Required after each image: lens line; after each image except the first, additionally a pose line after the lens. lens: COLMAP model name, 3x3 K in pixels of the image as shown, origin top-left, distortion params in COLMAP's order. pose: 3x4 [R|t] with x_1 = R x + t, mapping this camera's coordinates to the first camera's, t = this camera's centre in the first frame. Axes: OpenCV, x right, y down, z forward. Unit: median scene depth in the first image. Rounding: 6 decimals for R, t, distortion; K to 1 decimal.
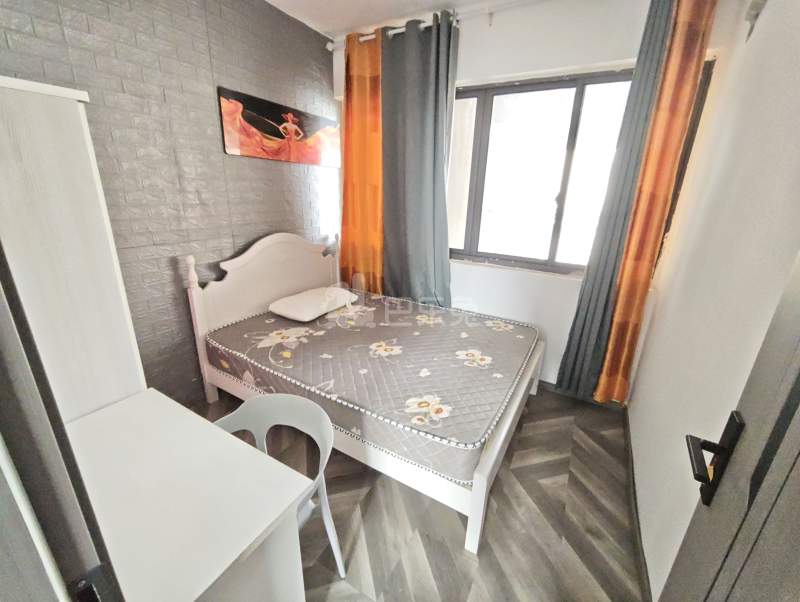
lens RADIAL K [[333.0, 0, 397.9], [0, 333.0, 298.1], [0, 0, 1]] dist [0.001133, 0.000656]
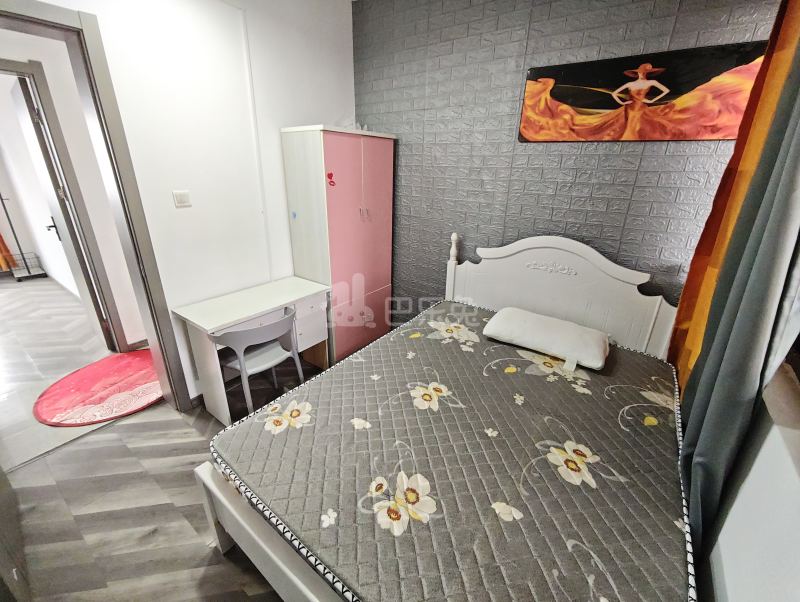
lens RADIAL K [[333.0, 0, 397.9], [0, 333.0, 298.1], [0, 0, 1]] dist [0.001133, 0.000656]
pose [[-0.093328, 0.340949, -0.935438, 0.522980], [-0.330529, 0.875644, 0.352132, -0.243665], [0.939170, 0.342053, 0.030972, 0.740056]]
